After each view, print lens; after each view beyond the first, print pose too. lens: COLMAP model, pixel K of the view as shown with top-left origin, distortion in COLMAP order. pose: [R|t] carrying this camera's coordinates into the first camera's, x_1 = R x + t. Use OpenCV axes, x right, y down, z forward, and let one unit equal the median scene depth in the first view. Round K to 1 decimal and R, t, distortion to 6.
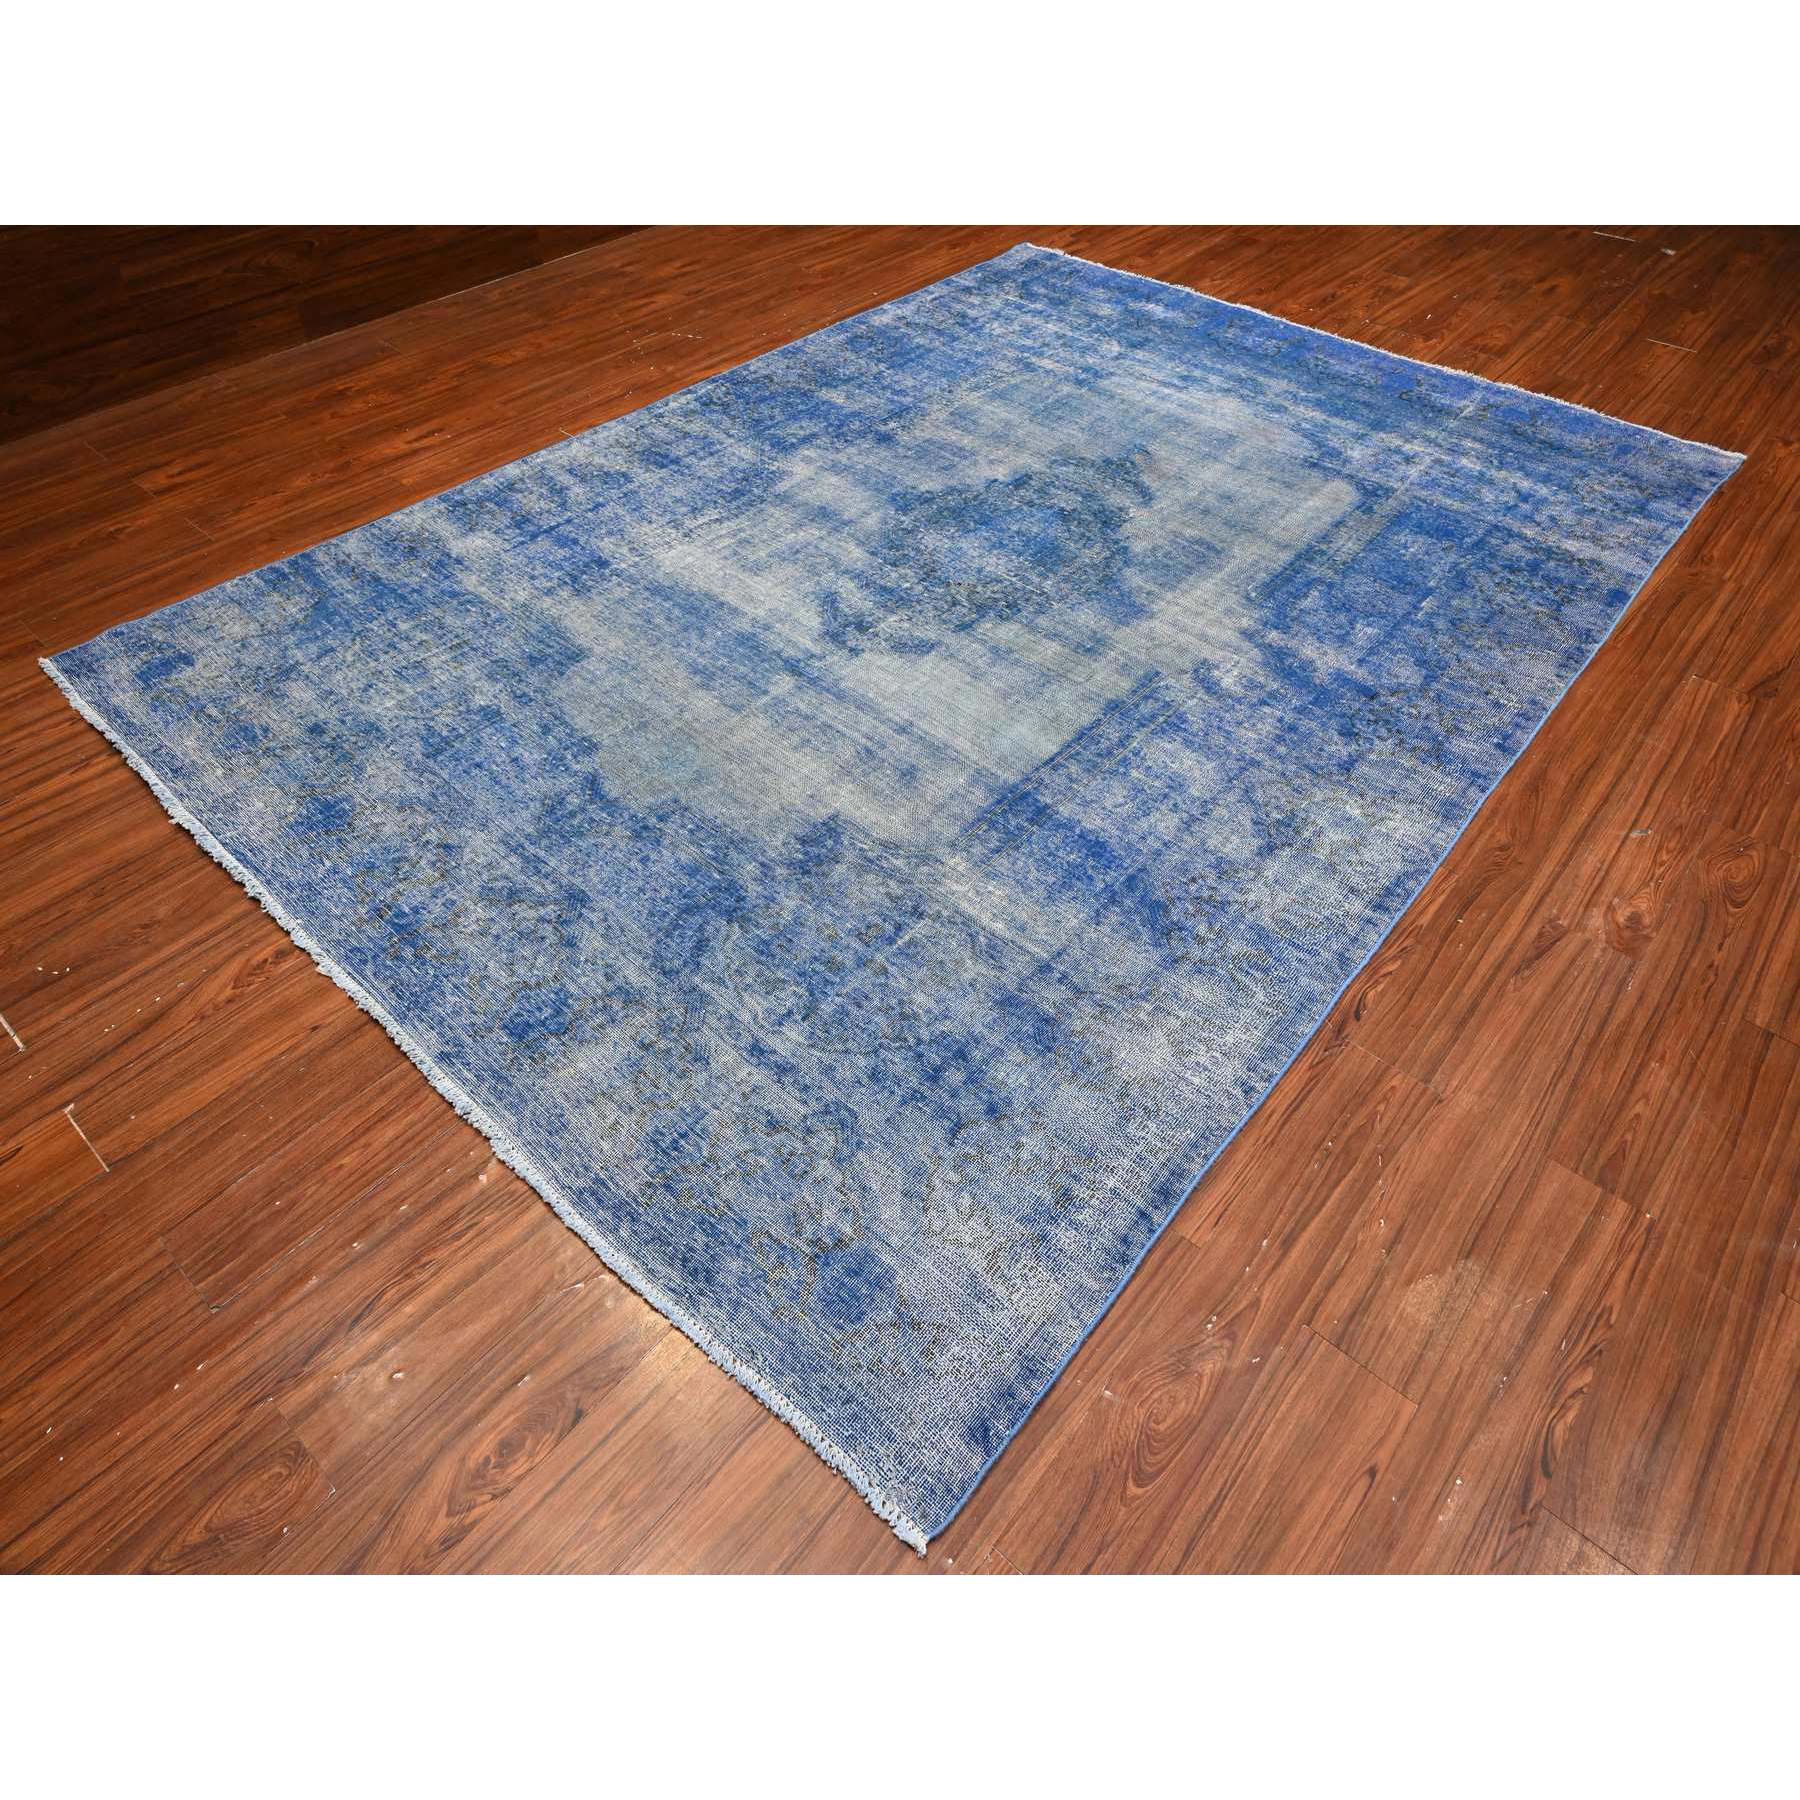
lens RADIAL K [[1196.2, 0, 900.0], [0, 1196.2, 900.0], [0, 0, 1]] dist [-0.009097, 0.000945]
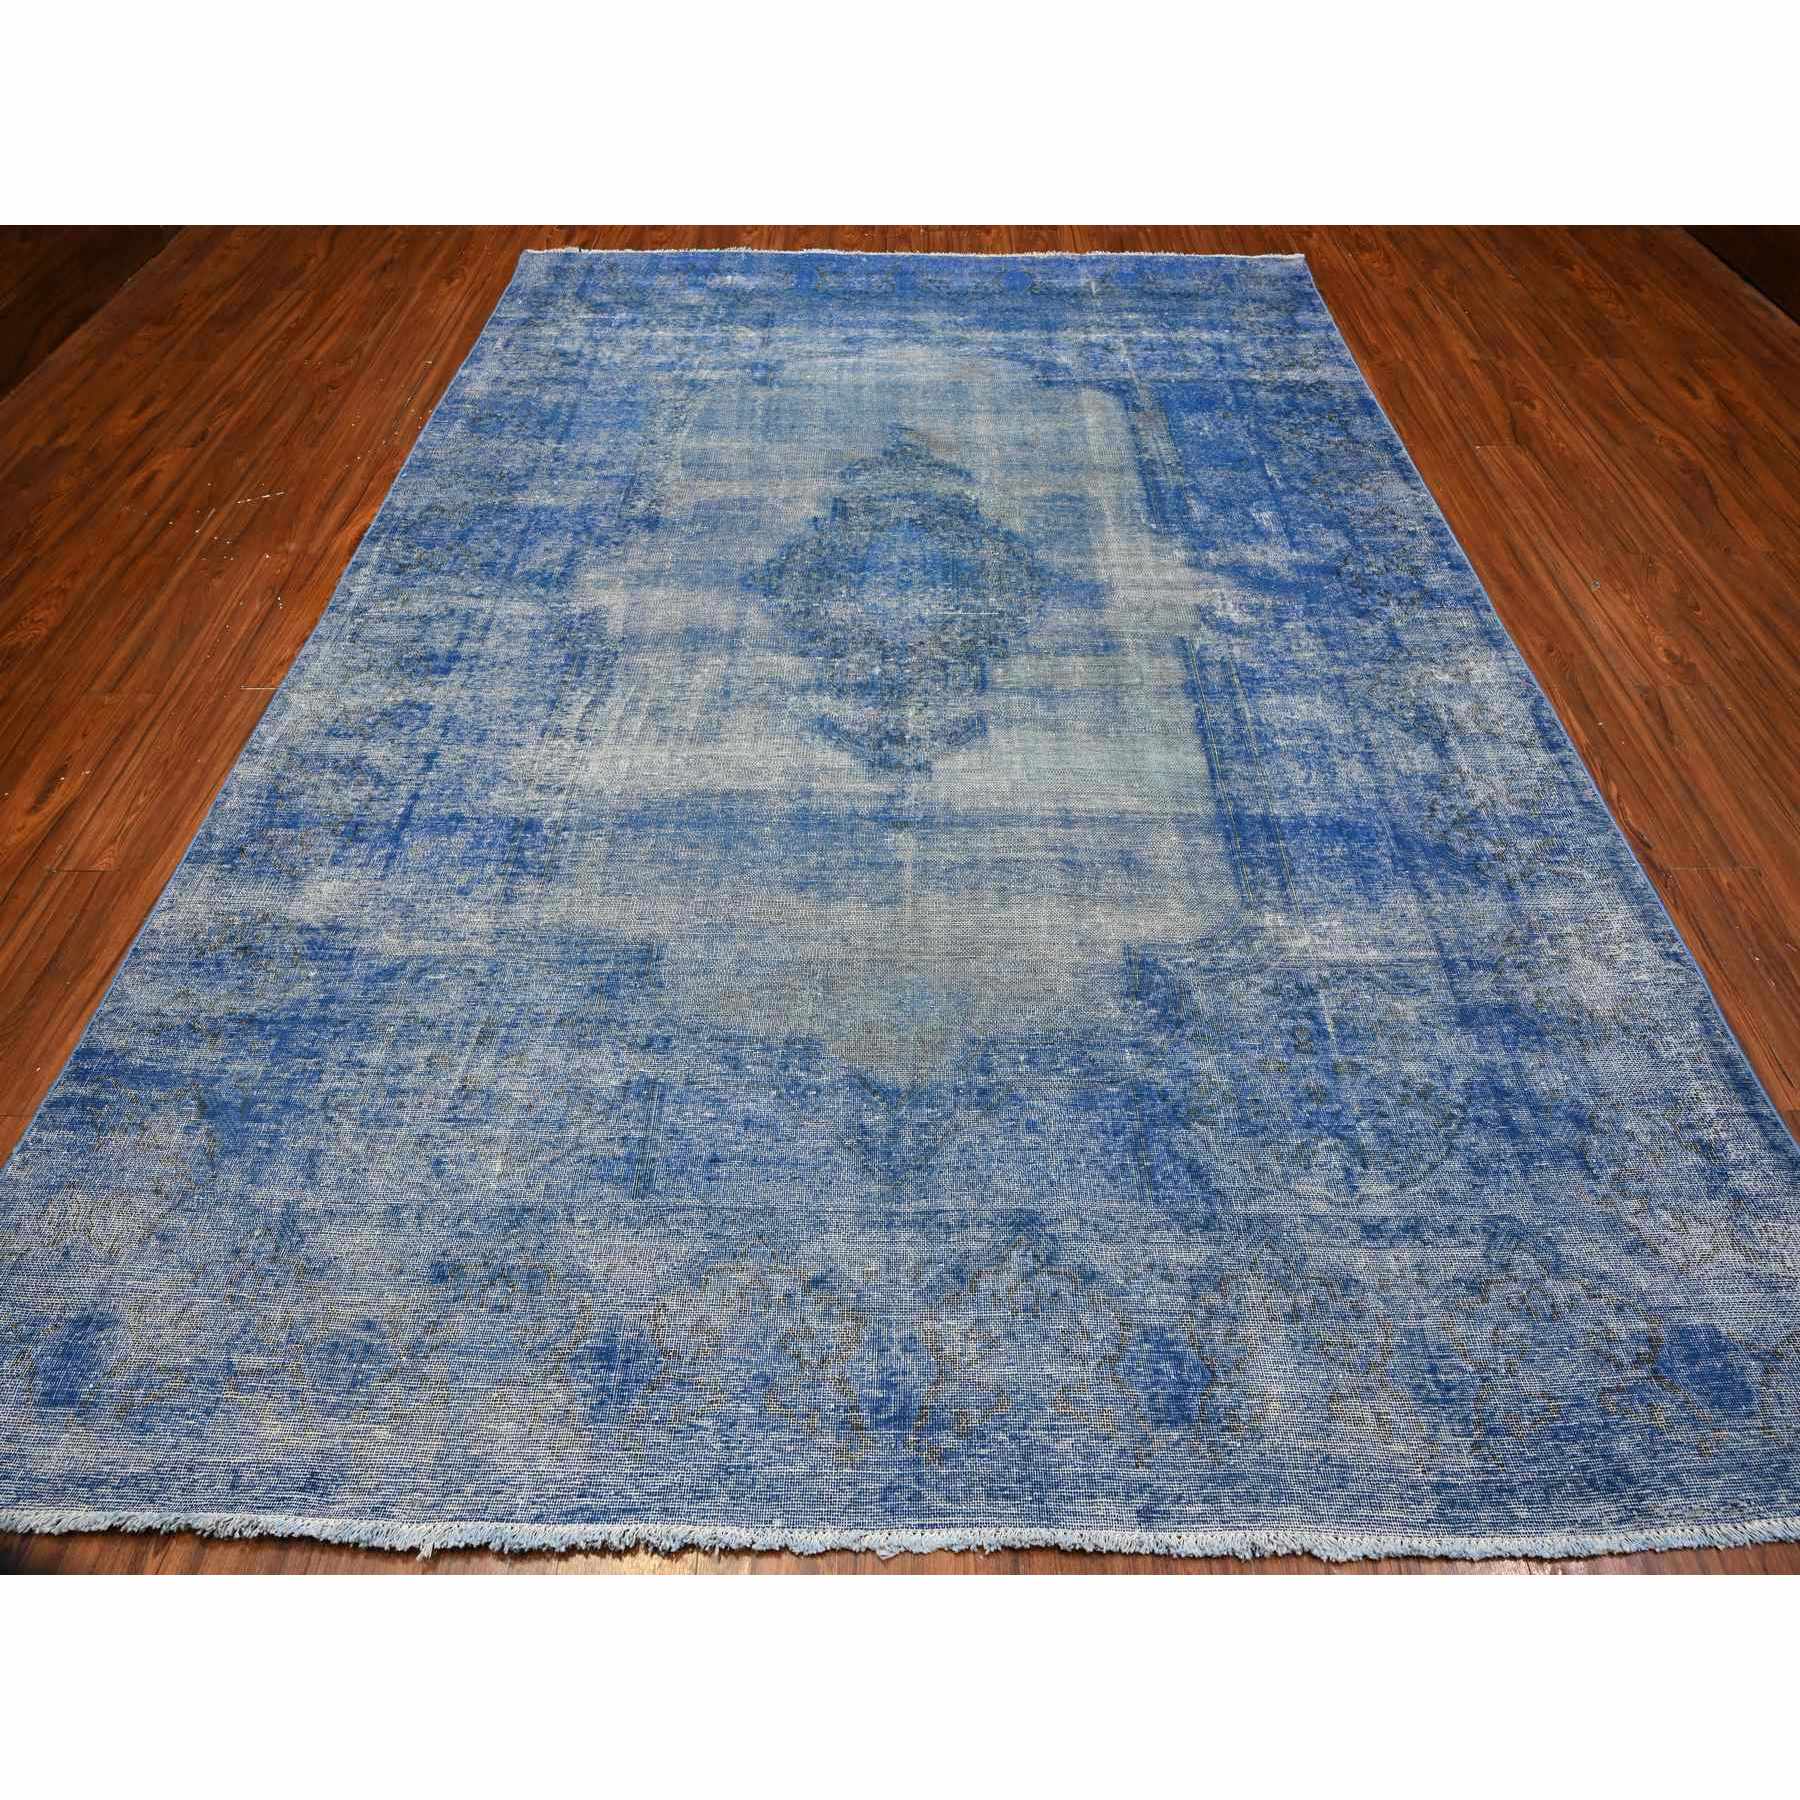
lens RADIAL K [[1196.2, 0, 900.0], [0, 1196.2, 900.0], [0, 0, 1]] dist [-0.009097, 0.000945]
pose [[0.736570, -0.507885, 0.446674, -0.451820], [0.486656, 0.856598, 0.171484, -0.274216], [-0.469714, 0.091066, 0.878109, 0.296889]]
